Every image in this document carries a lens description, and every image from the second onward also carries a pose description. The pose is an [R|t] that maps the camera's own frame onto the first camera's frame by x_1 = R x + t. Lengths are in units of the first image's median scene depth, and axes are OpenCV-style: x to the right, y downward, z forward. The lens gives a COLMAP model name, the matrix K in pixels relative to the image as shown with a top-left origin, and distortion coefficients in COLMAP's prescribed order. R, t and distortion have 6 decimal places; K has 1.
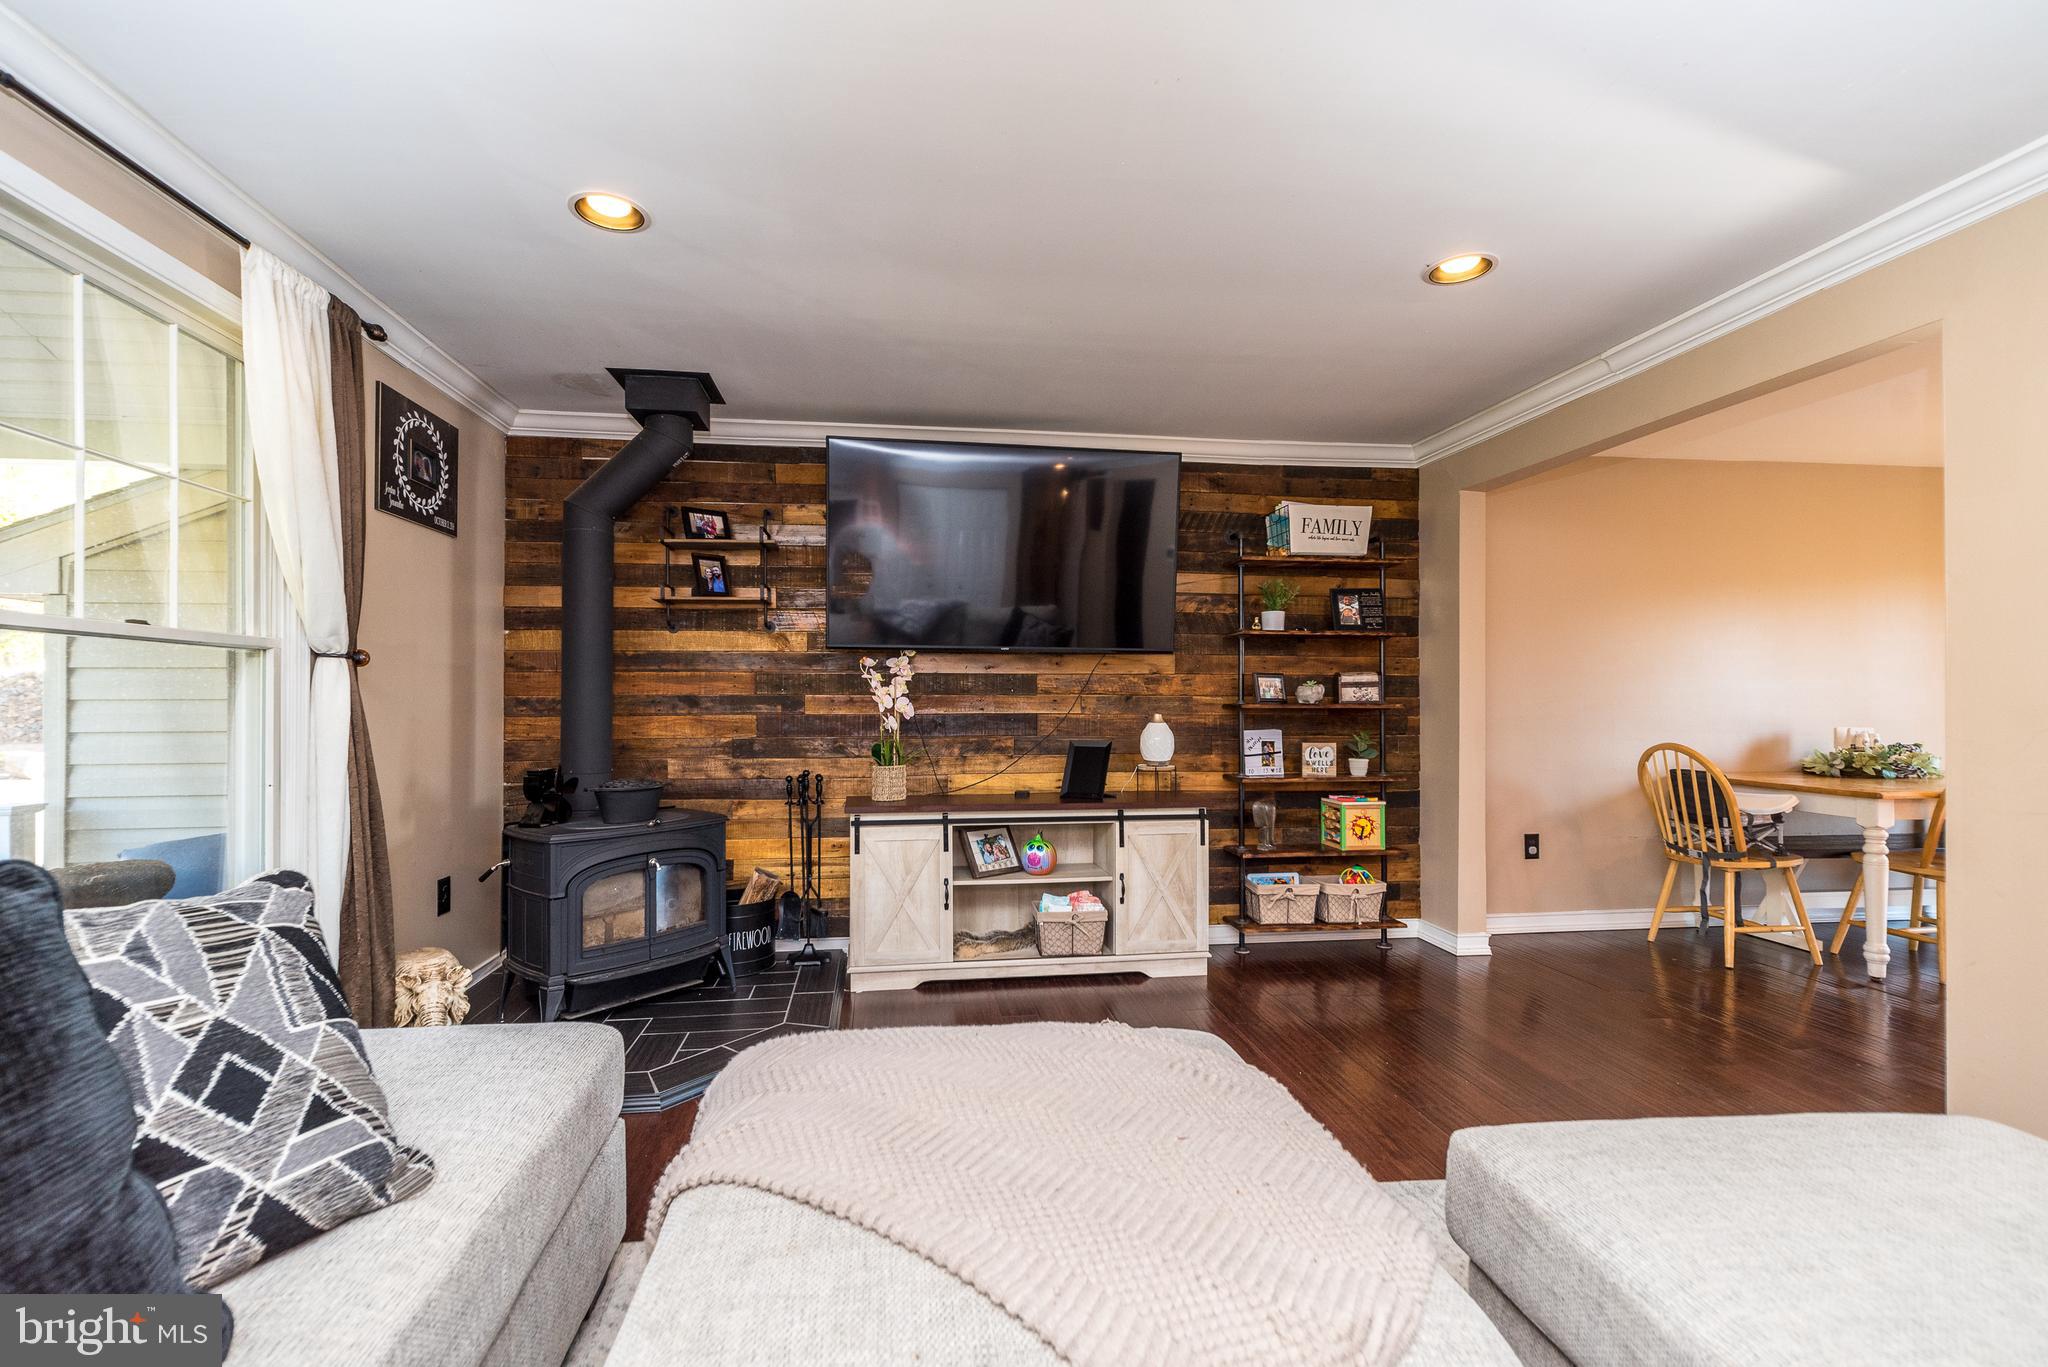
lens RADIAL K [[894.9, 0, 1016.4], [0, 894.9, 683.2], [0, 0, 1]] dist [0.008520, 0.000067]
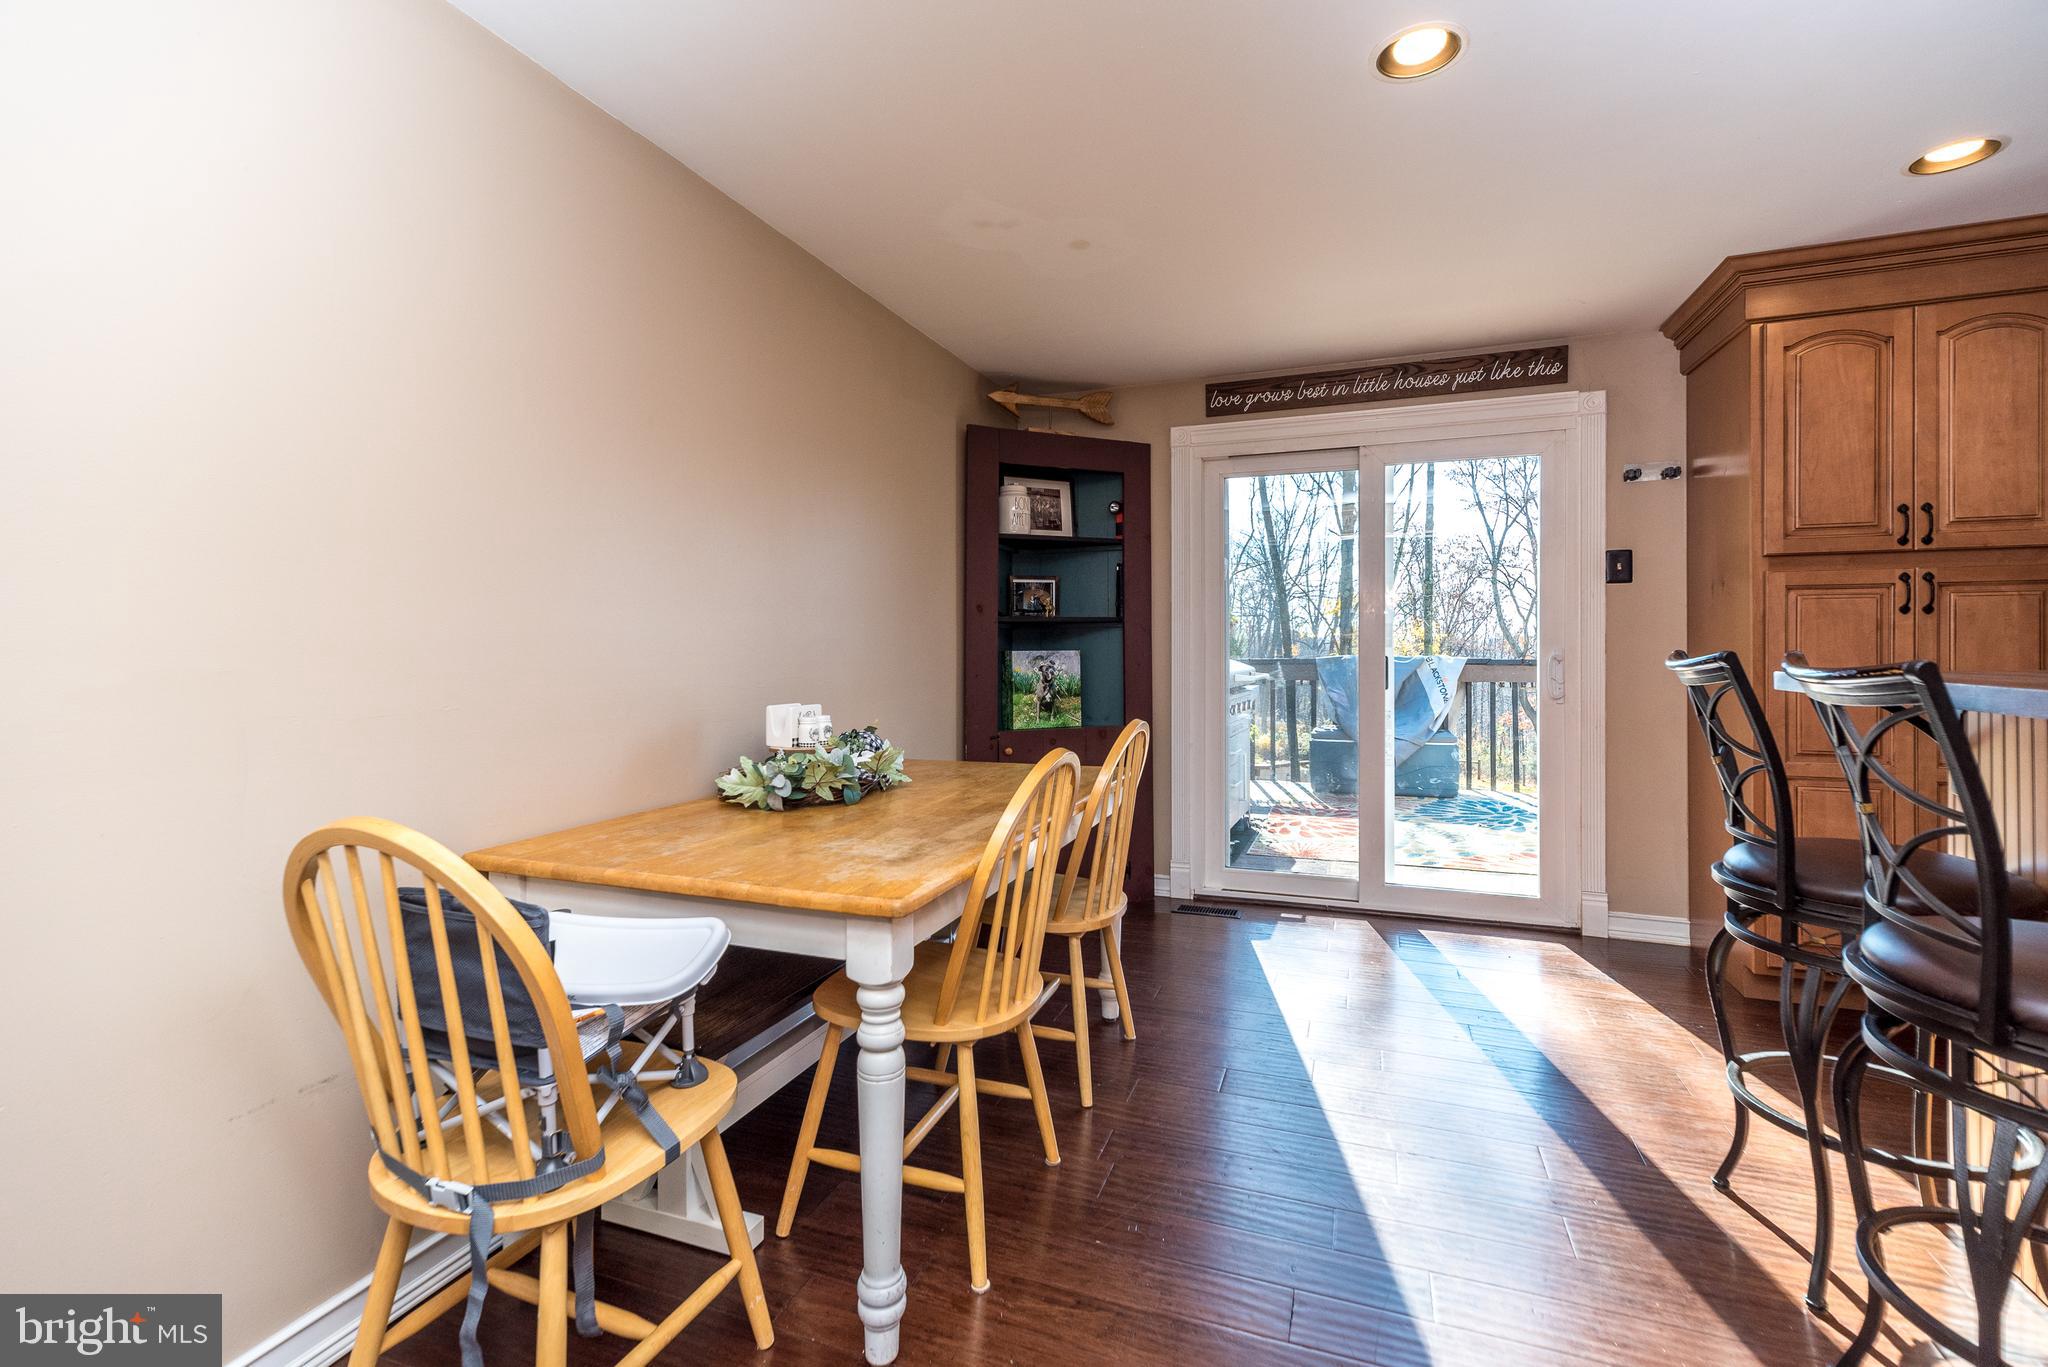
lens RADIAL K [[894.9, 0, 1010.3], [0, 894.9, 636.7], [0, 0, 1]] dist [0.008520, 0.000067]
pose [[0.491038, 0.001246, 0.871137, 0.585147], [-0.005062, 0.999986, 0.001424, 0.007991], [-0.871123, -0.005109, 0.491038, 0.695488]]
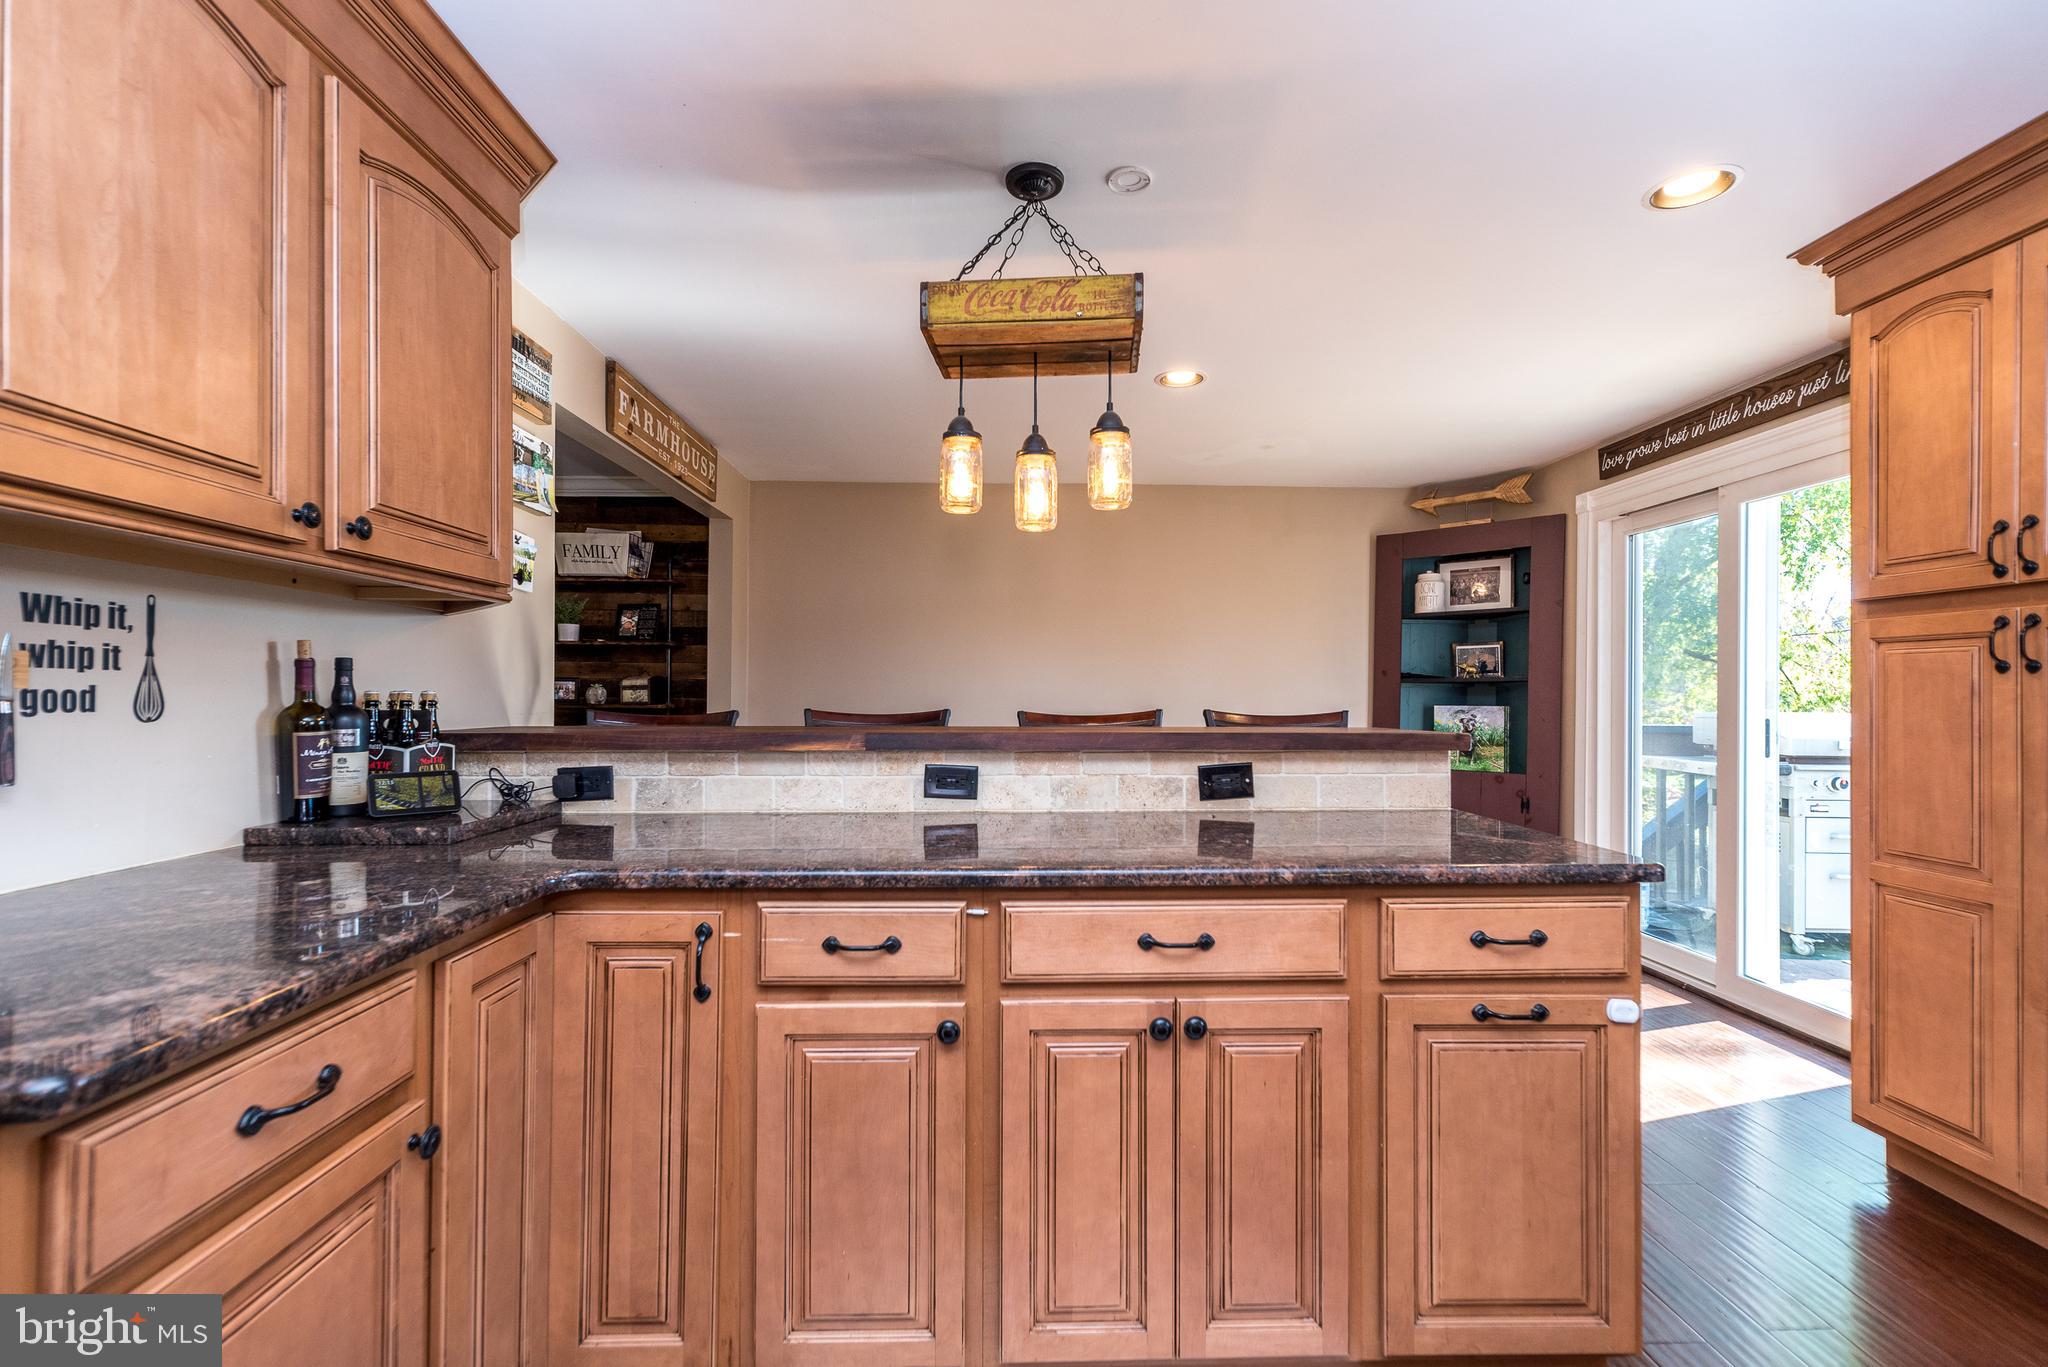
lens RADIAL K [[894.9, 0, 1015.3], [0, 894.9, 688.7], [0, 0, 1]] dist [0.008520, 0.000067]
pose [[0.990094, 0.001606, -0.140400, 1.017752], [-0.000602, 0.999974, 0.007194, -0.005435], [0.140408, -0.007038, 0.990069, -0.064315]]
